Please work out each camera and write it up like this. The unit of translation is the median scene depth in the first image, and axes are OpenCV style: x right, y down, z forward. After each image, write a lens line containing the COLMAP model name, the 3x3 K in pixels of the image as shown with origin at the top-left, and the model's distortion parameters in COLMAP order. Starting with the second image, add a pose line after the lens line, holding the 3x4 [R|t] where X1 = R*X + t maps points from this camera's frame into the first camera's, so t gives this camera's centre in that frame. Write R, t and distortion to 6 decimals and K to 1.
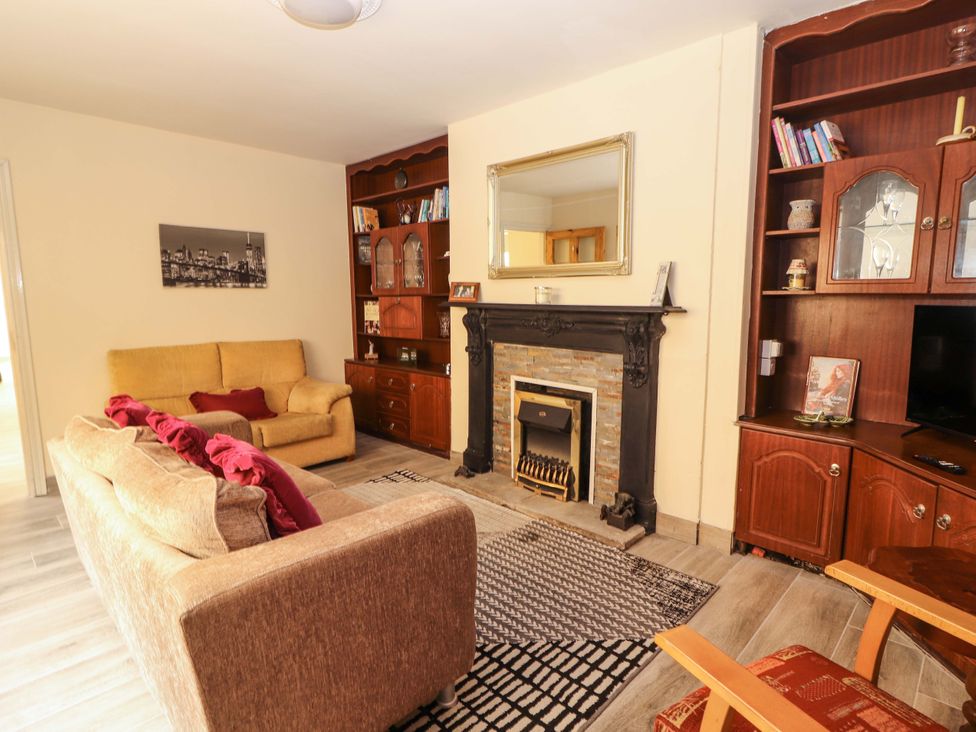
lens RADIAL K [[528.1, 0, 485.8], [0, 528.1, 364.2], [0, 0, 1]] dist [0.004730, -0.000355]
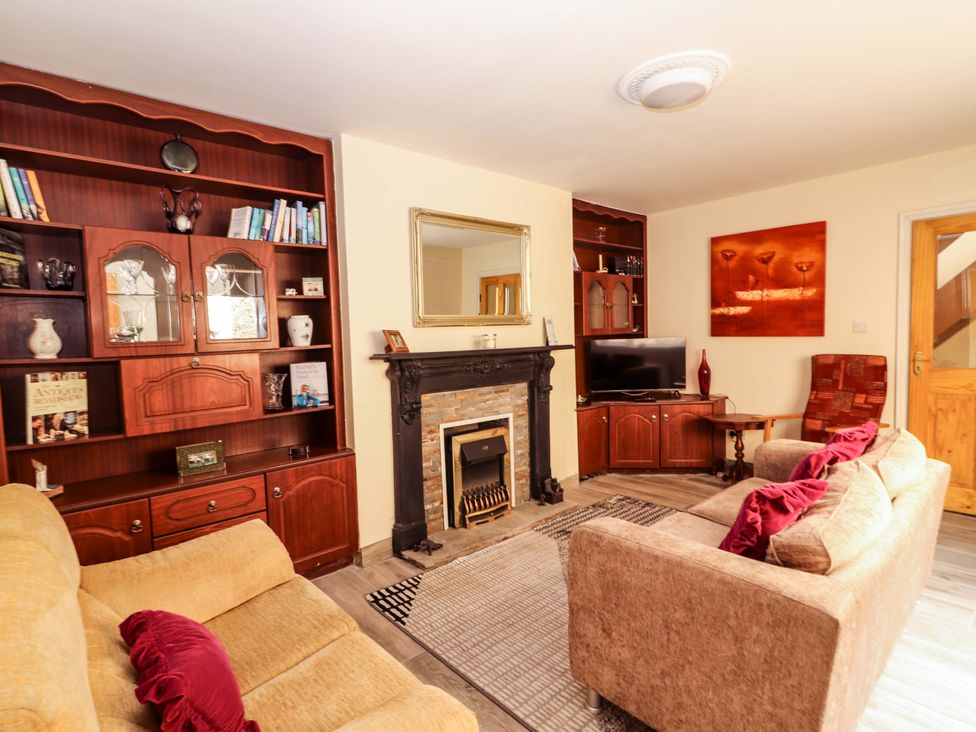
lens RADIAL K [[504.9, 0, 493.6], [0, 504.9, 362.8], [0, 0, 1]] dist [0.004732, -0.003212]
pose [[0.071786, -0.057812, 0.995743, -0.874984], [0.162253, 0.985698, 0.045531, -0.118385], [-0.984135, 0.158293, 0.080140, 0.813614]]
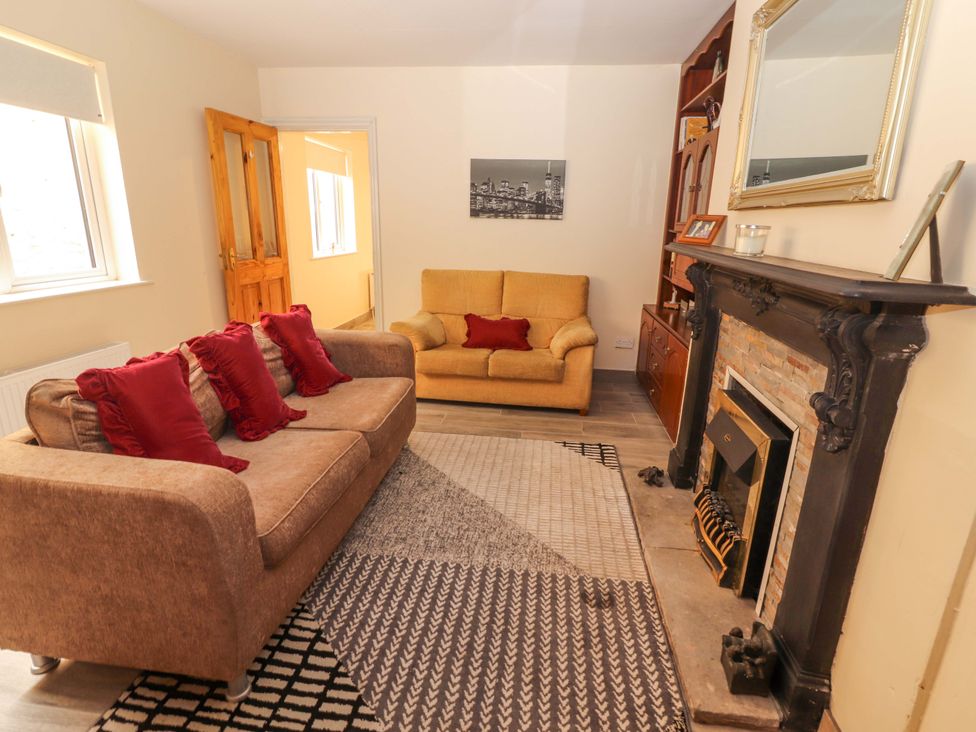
lens RADIAL K [[504.9, 0, 492.0], [0, 504.9, 362.1], [0, 0, 1]] dist [0.004732, -0.003212]
pose [[0.602248, 0.232465, -0.763713, 0.345659], [-0.130611, 0.972465, 0.193010, -0.064194], [0.787552, -0.016491, 0.616027, 0.397556]]
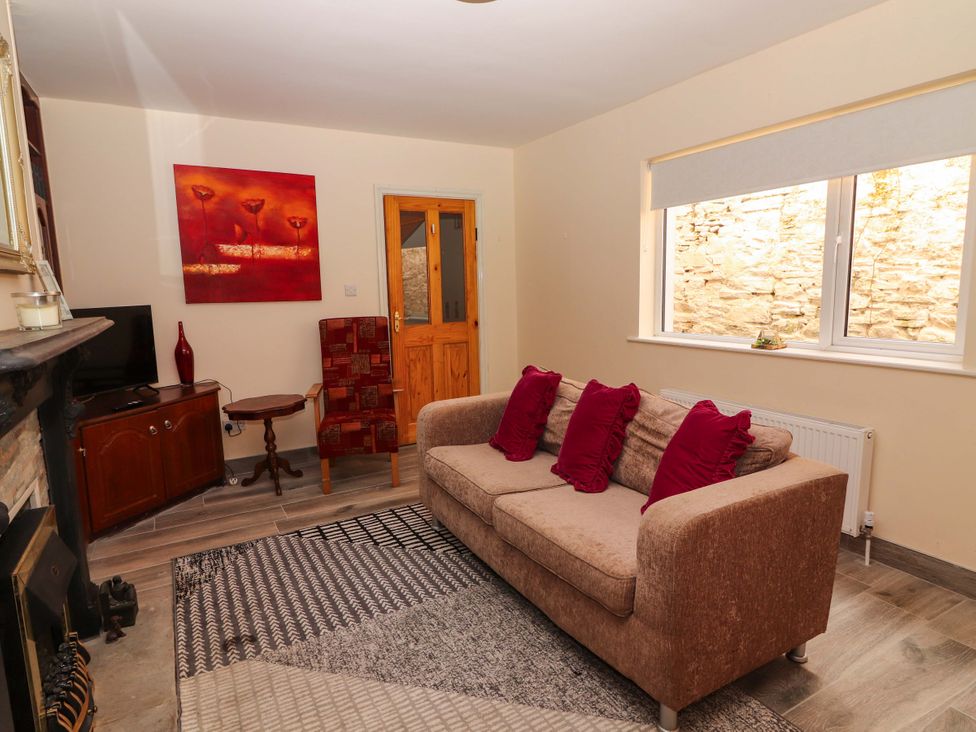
lens RADIAL K [[559.2, 0, 486.9], [0, 559.2, 364.2], [0, 0, 1]] dist [-0.000822, 0.001385]
pose [[-0.957868, -0.014351, 0.286849, -0.361288], [0.065742, 0.961278, 0.267625, -0.170569], [-0.279582, 0.275208, -0.919834, 1.206444]]
